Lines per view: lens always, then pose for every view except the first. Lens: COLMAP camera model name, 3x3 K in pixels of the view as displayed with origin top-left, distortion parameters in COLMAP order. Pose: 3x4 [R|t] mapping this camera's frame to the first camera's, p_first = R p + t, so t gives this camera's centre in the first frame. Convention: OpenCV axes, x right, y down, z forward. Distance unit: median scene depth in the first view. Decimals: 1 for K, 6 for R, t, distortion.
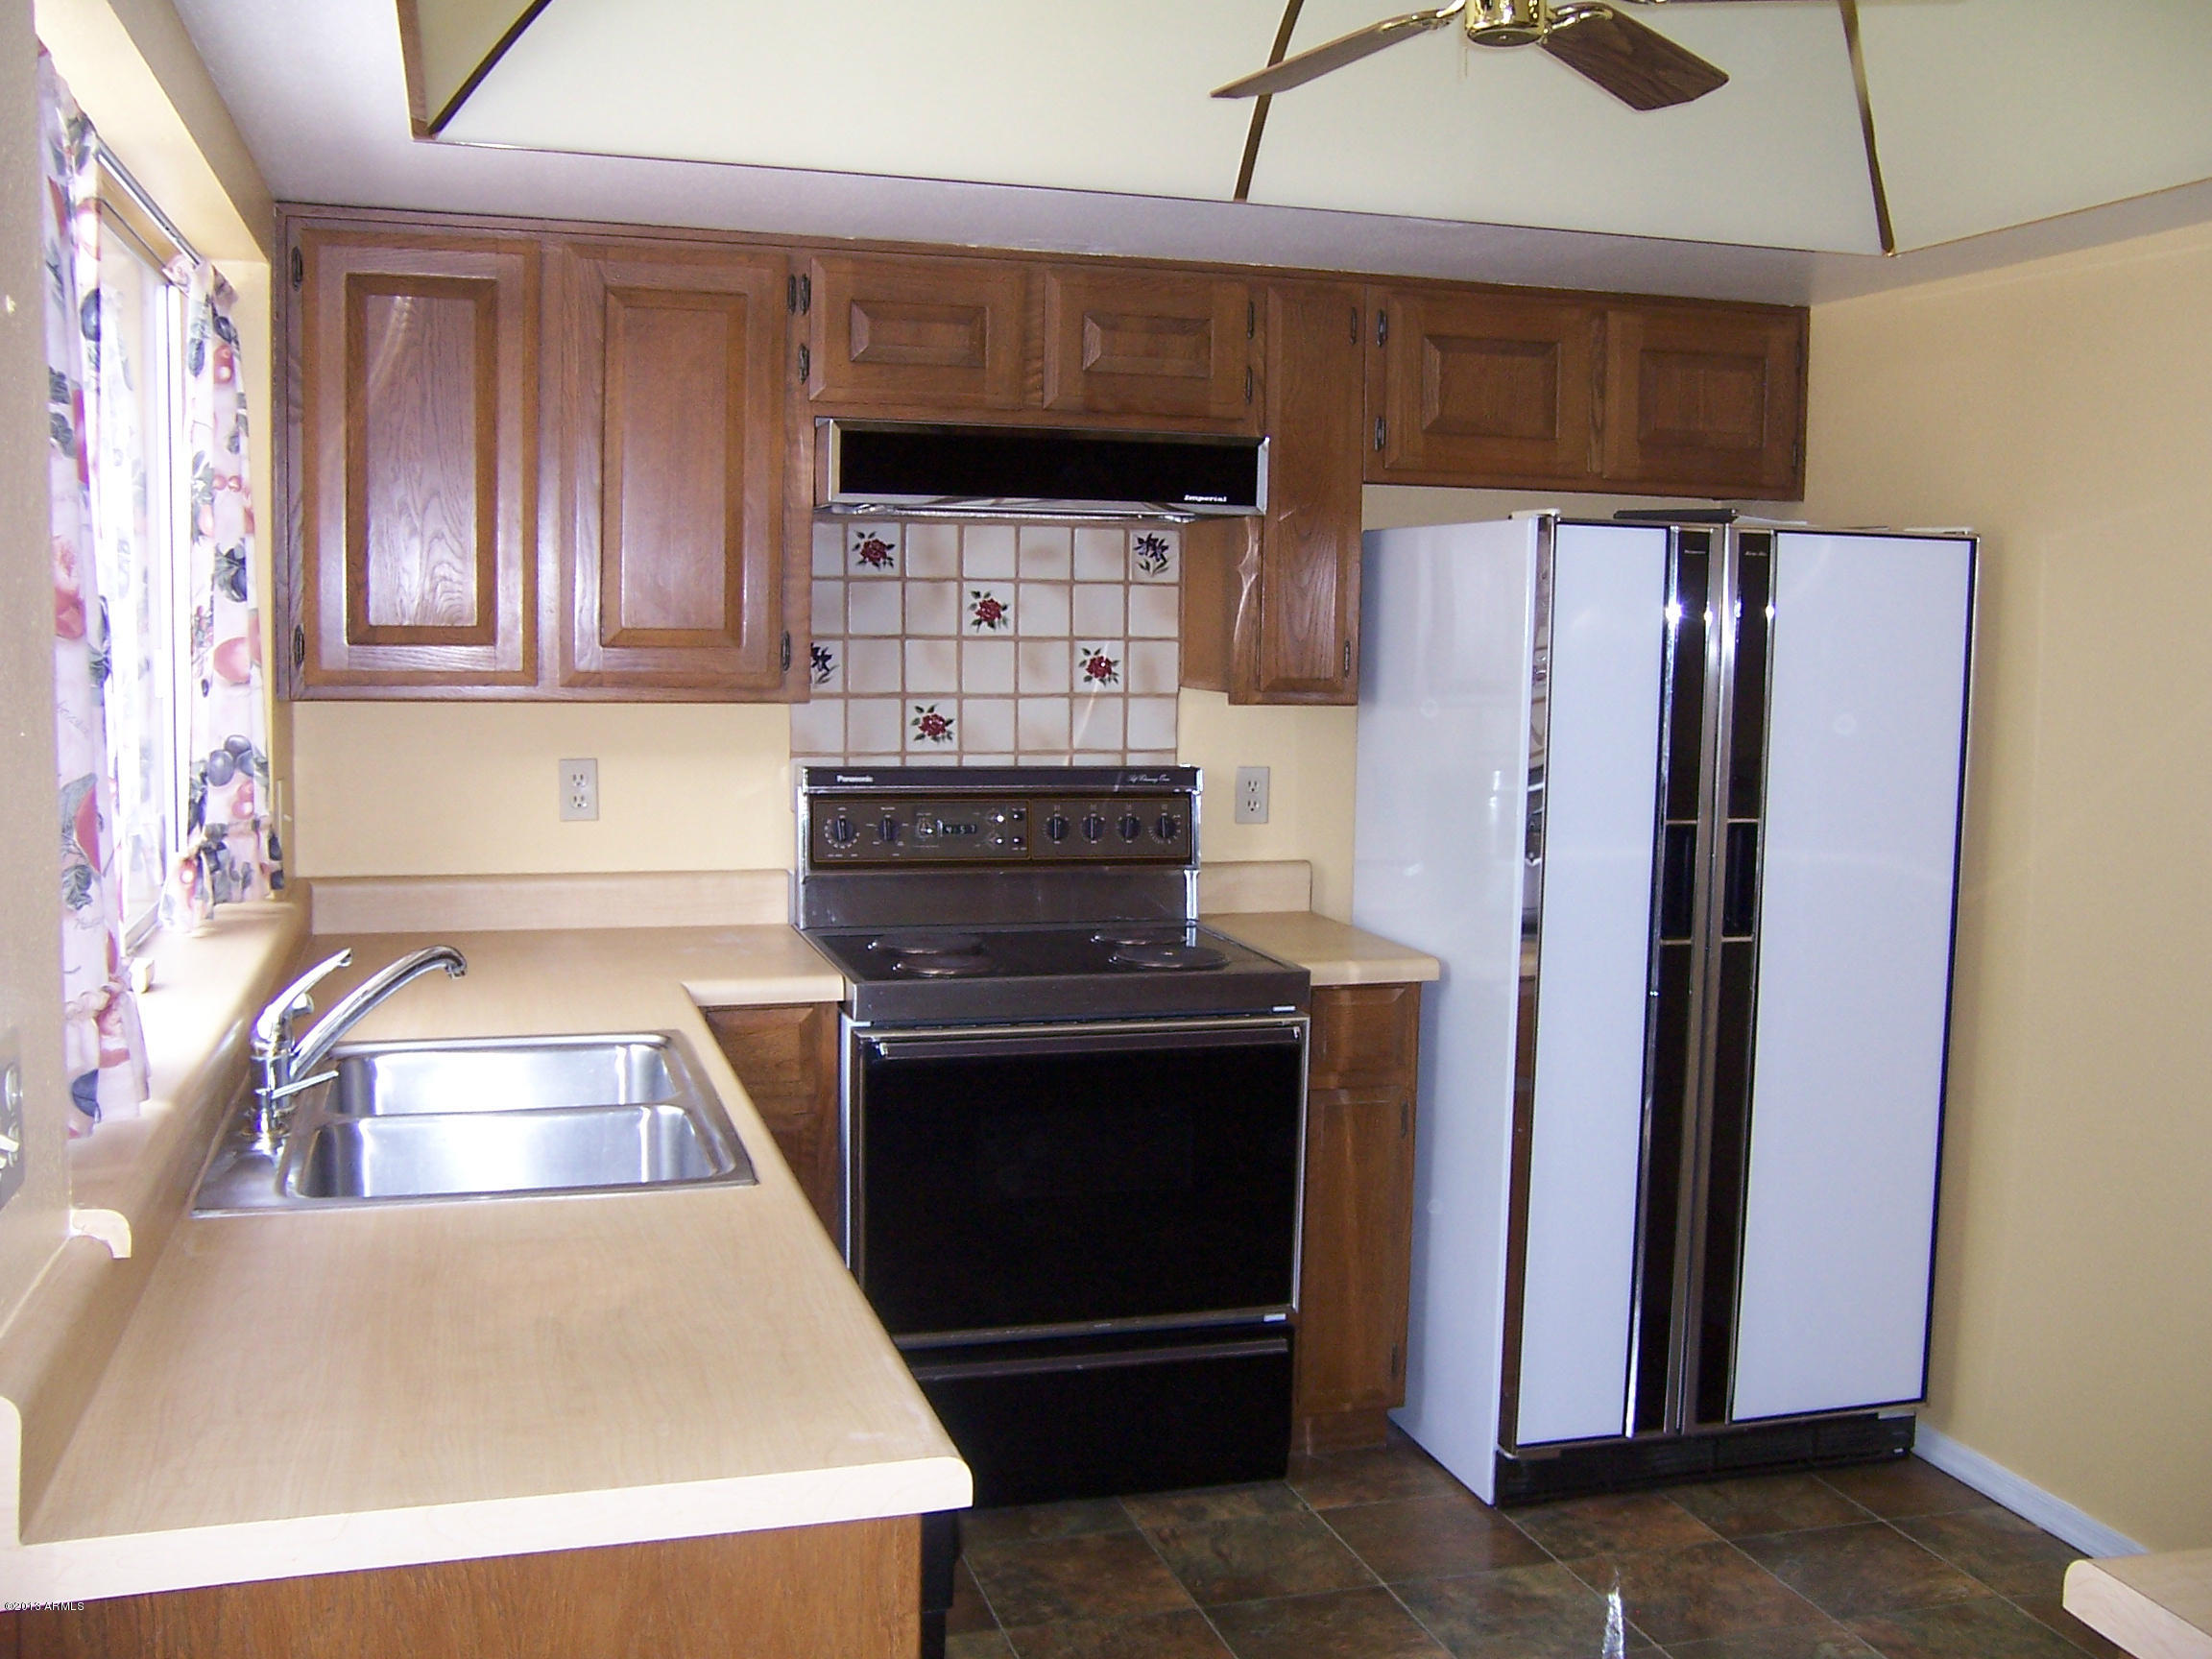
lens RADIAL K [[2123.6, 0, 1106.0], [0, 2123.6, 829.5], [0, 0, 1]] dist [-0.119262, 0.008450]
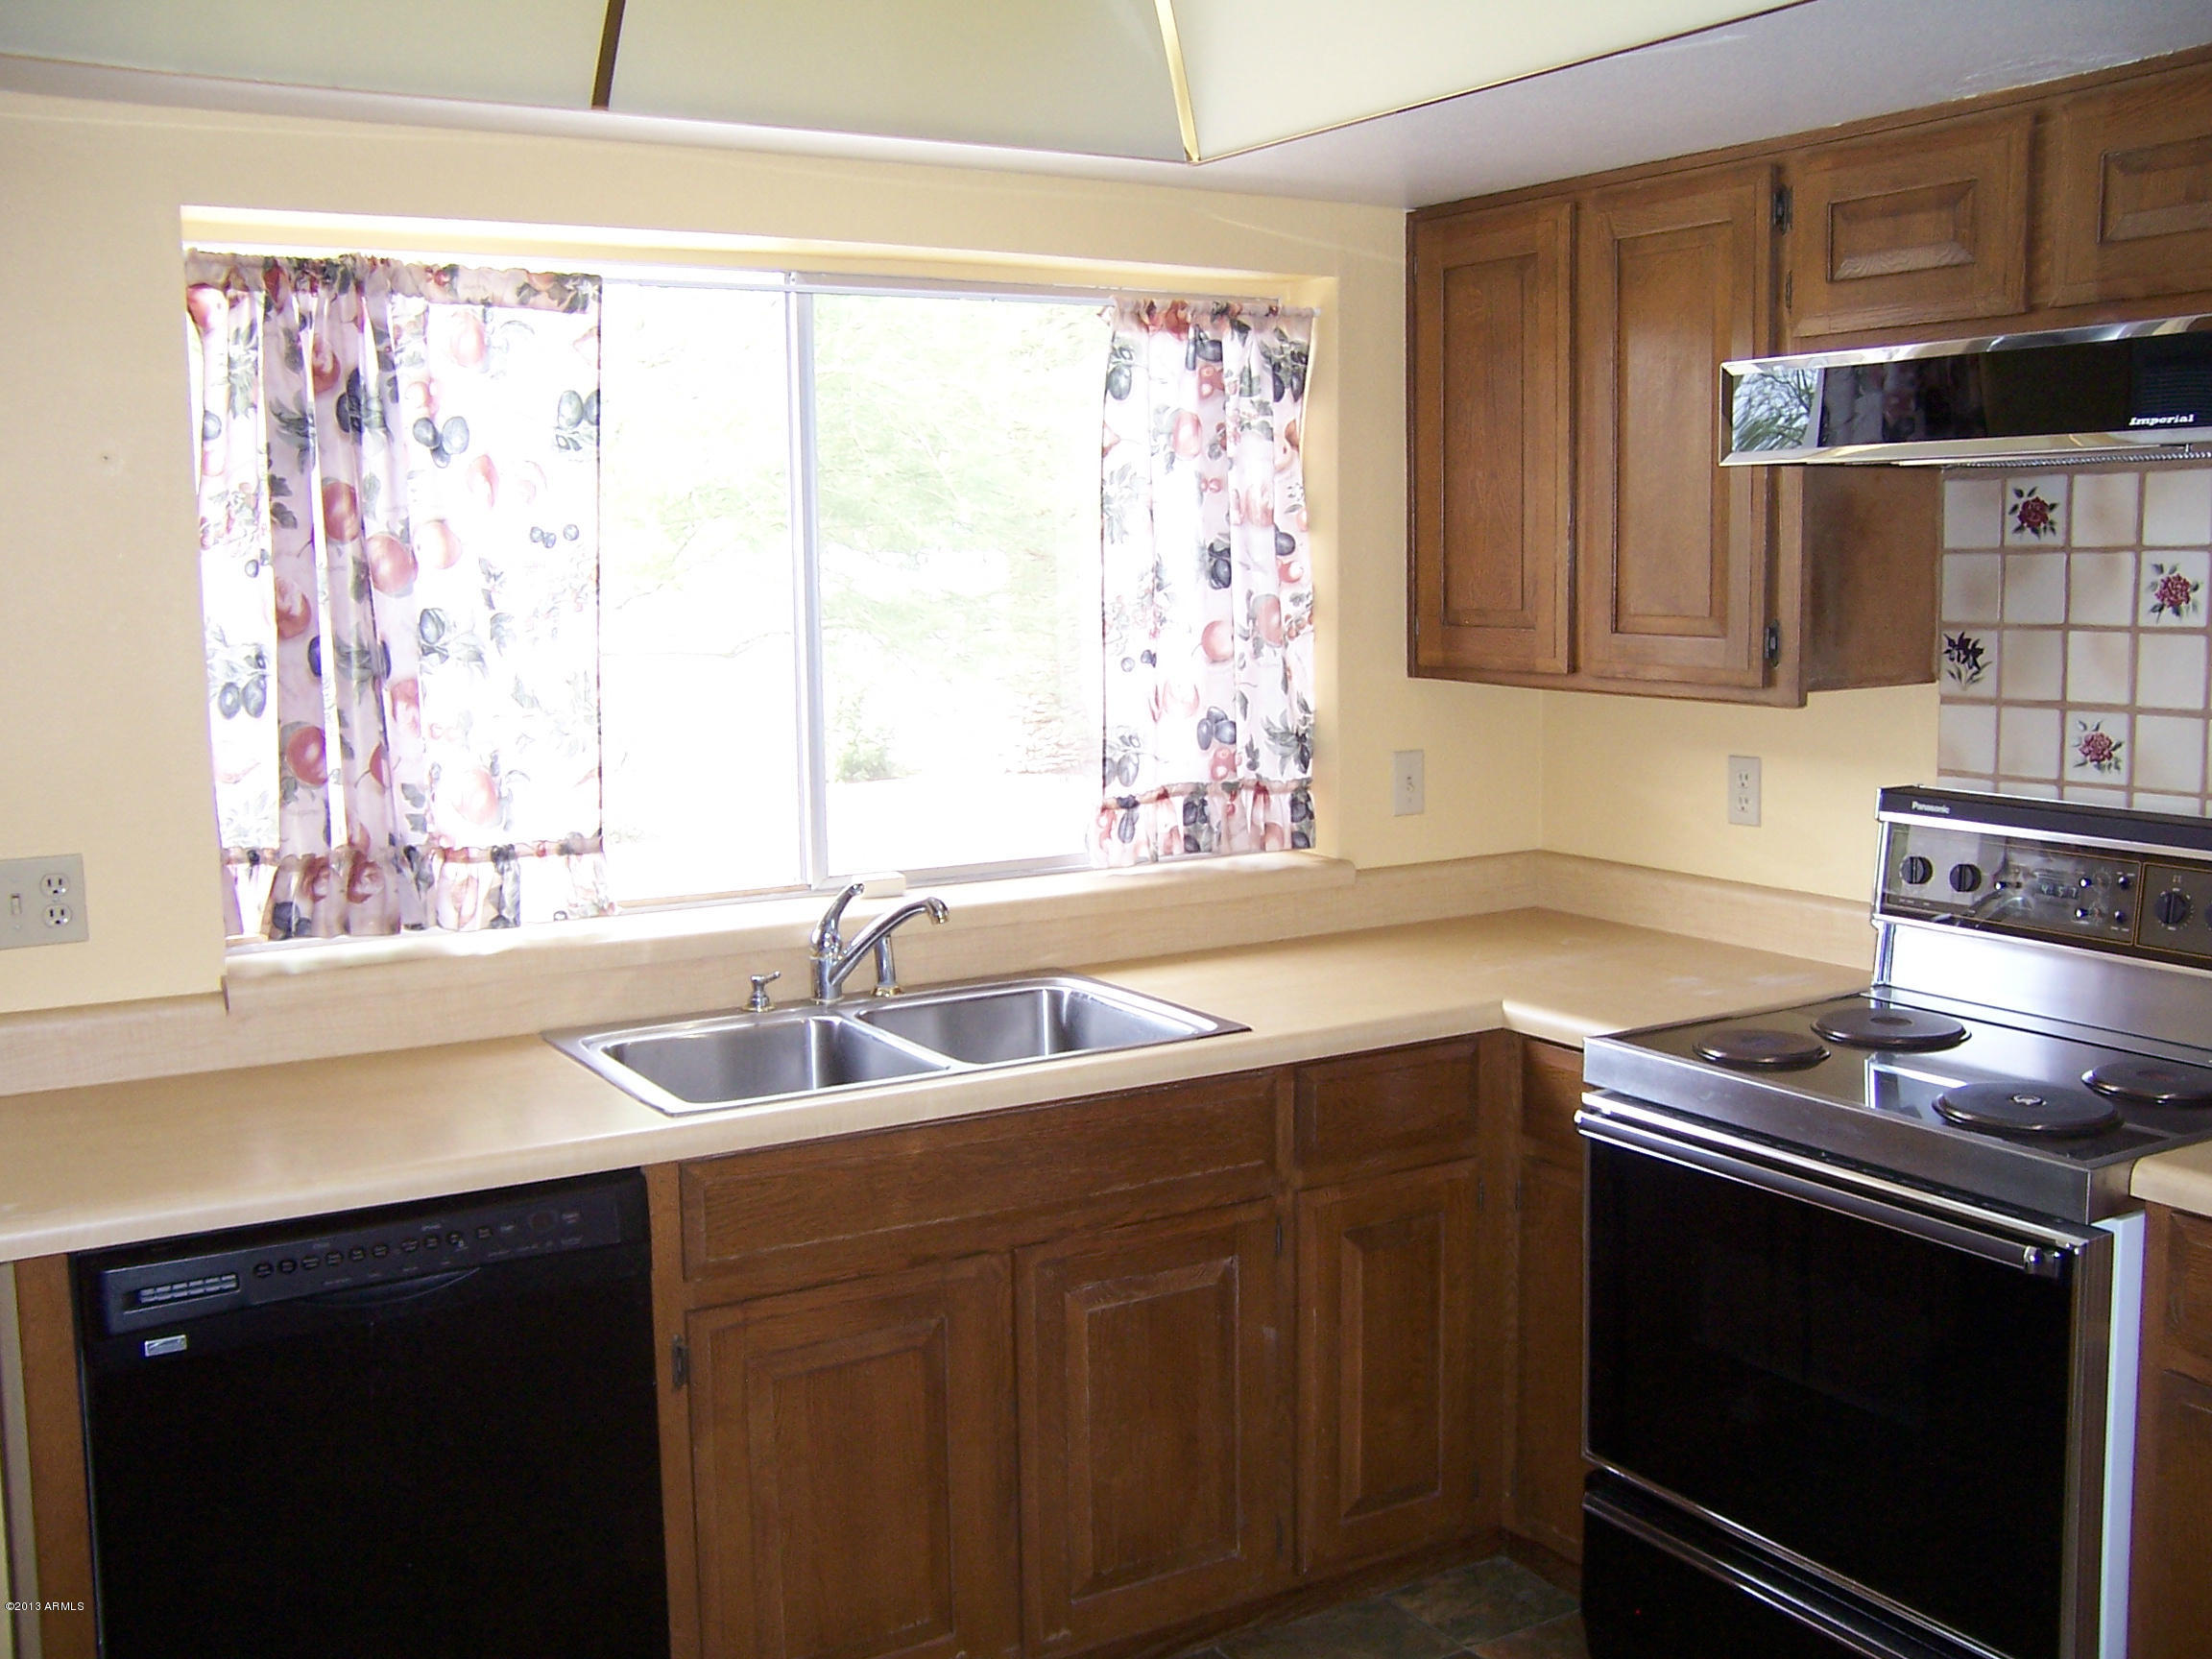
lens RADIAL K [[2123.6, 0, 1106.0], [0, 2123.6, 829.5], [0, 0, 1]] dist [-0.119262, 0.008450]
pose [[0.248766, 0.098974, -0.963493, 0.529887], [-0.081471, 0.993378, 0.081009, -0.051612], [0.965131, 0.058345, 0.255183, 0.493324]]
